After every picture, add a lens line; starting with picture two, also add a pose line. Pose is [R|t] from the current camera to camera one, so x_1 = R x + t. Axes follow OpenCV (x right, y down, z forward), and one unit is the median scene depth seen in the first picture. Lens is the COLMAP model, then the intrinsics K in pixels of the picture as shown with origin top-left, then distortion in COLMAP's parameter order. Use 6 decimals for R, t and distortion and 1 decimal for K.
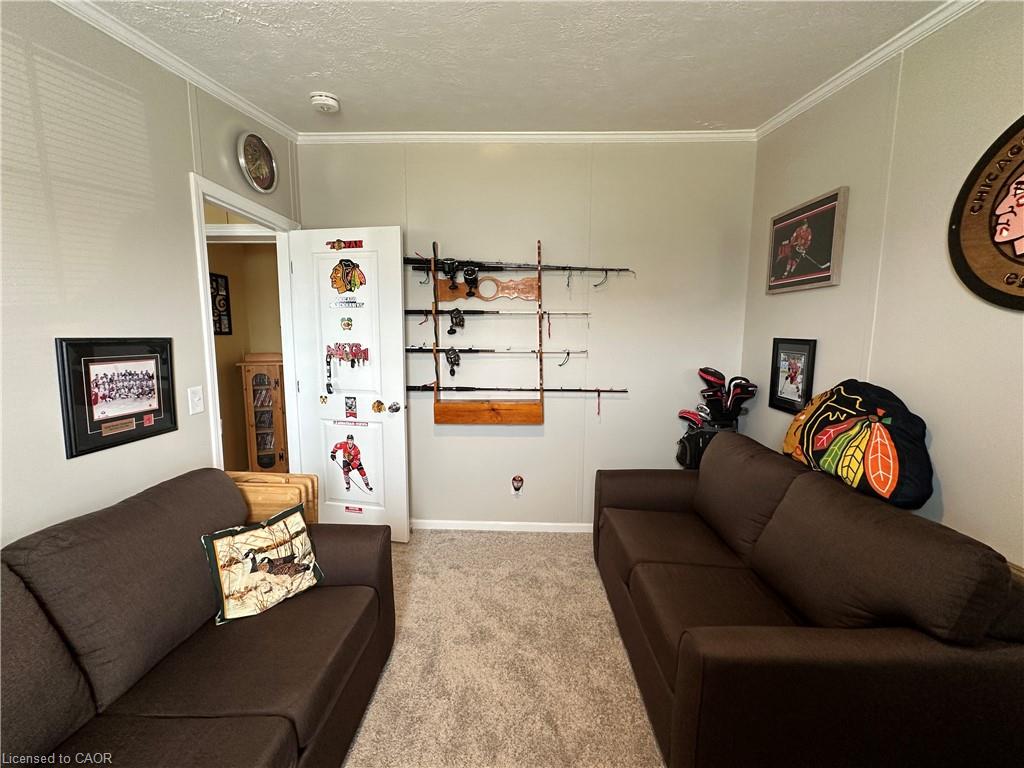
lens RADIAL K [[410.8, 0, 511.5], [0, 410.8, 379.7], [0, 0, 1]] dist [-0.001122, 0.001553]
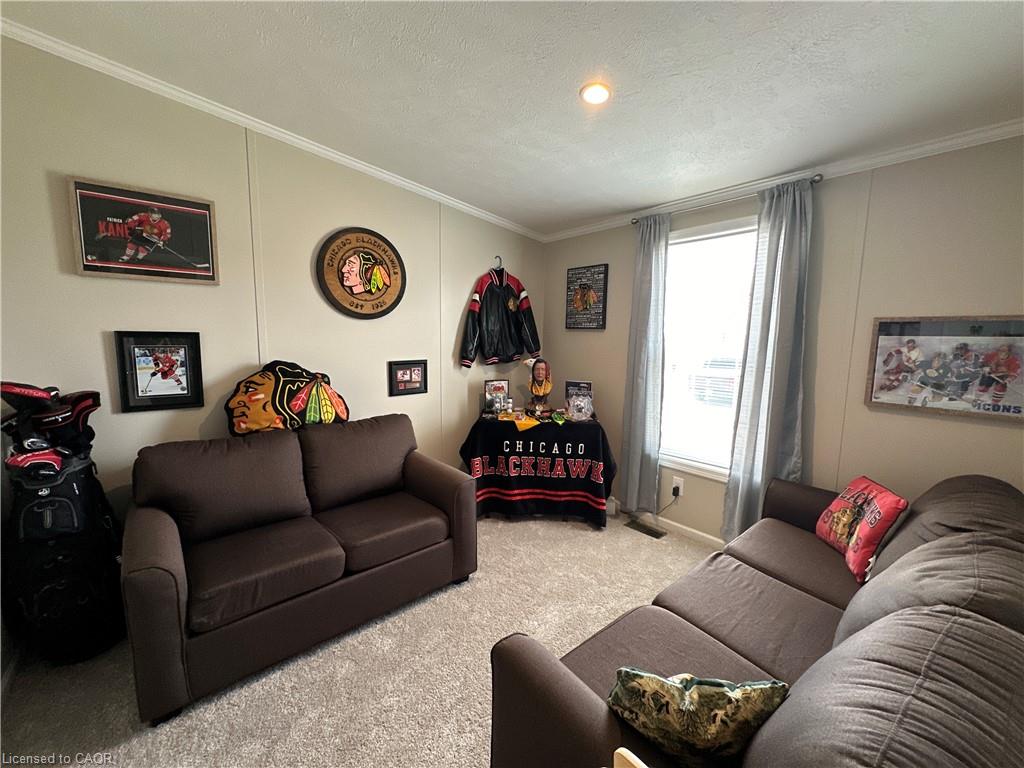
lens RADIAL K [[410.8, 0, 511.0], [0, 410.8, 381.9], [0, 0, 1]] dist [-0.001122, 0.001553]
pose [[-0.667351, -0.104940, 0.737313, -0.590282], [0.070181, 0.976756, 0.202540, -0.125595], [-0.741429, 0.186910, -0.644475, 1.061075]]
